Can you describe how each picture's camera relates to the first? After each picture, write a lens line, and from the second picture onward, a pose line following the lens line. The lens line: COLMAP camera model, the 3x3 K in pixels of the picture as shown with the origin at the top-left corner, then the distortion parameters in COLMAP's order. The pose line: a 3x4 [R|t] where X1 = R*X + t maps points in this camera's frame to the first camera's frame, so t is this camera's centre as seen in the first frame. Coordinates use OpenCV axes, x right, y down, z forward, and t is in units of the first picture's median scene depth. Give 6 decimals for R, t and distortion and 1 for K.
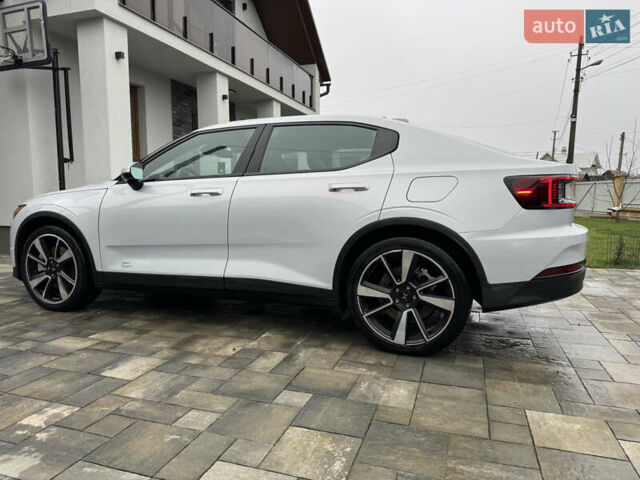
lens RADIAL K [[451.8, 0, 308.0], [0, 451.8, 239.7], [0, 0, 1]] dist [0.035646, -0.038141]
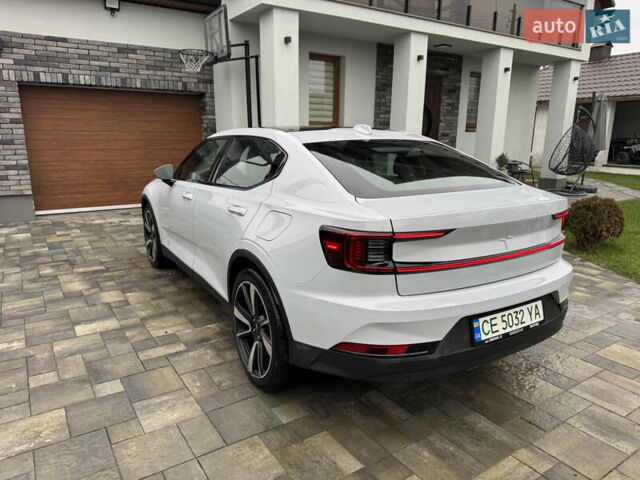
lens RADIAL K [[451.8, 0, 305.3], [0, 451.8, 235.7], [0, 0, 1]] dist [0.035646, -0.038141]
pose [[0.789559, 0.139646, -0.597575, 0.838667], [-0.070588, 0.987968, 0.137611, -0.212299], [0.609602, -0.066471, 0.789916, 0.285119]]
